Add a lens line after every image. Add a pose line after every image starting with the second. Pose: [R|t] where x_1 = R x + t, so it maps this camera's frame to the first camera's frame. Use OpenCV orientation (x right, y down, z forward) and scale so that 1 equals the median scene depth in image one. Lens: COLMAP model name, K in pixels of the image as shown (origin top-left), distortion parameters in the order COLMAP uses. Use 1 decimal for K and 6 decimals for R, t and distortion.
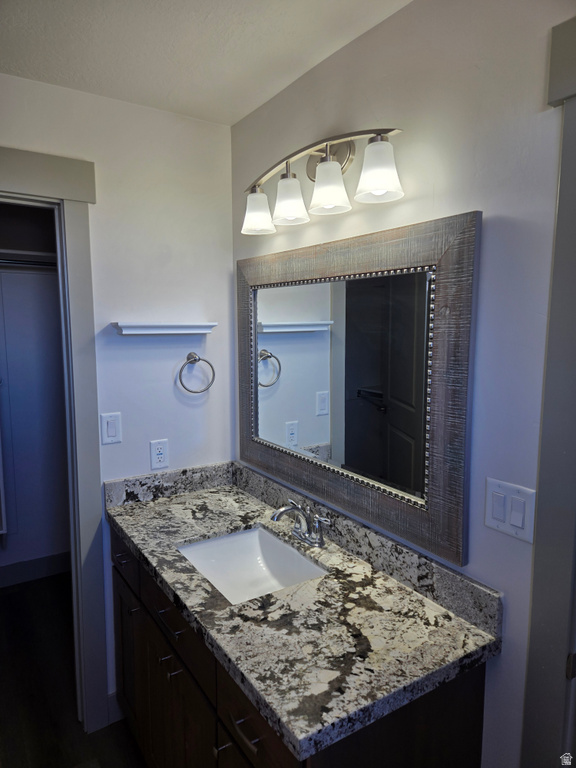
lens RADIAL K [[514.5, 0, 284.9], [0, 514.5, 385.6], [0, 0, 1]] dist [0.069200, -0.027976]
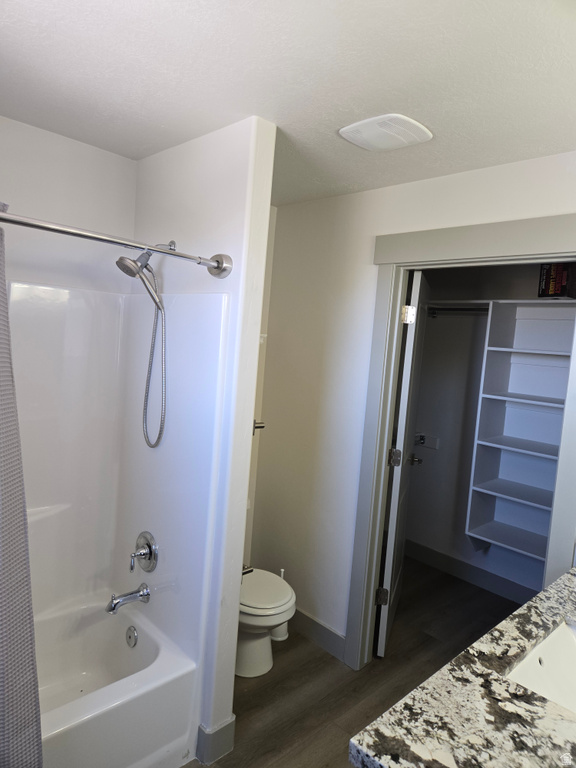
lens RADIAL K [[514.5, 0, 285.4], [0, 514.5, 383.0], [0, 0, 1]] dist [0.069200, -0.027976]
pose [[0.215855, 0.091478, -0.972131, 0.718380], [-0.193091, 0.979940, 0.049338, -0.054564], [0.957143, 0.177060, 0.229188, 0.360433]]
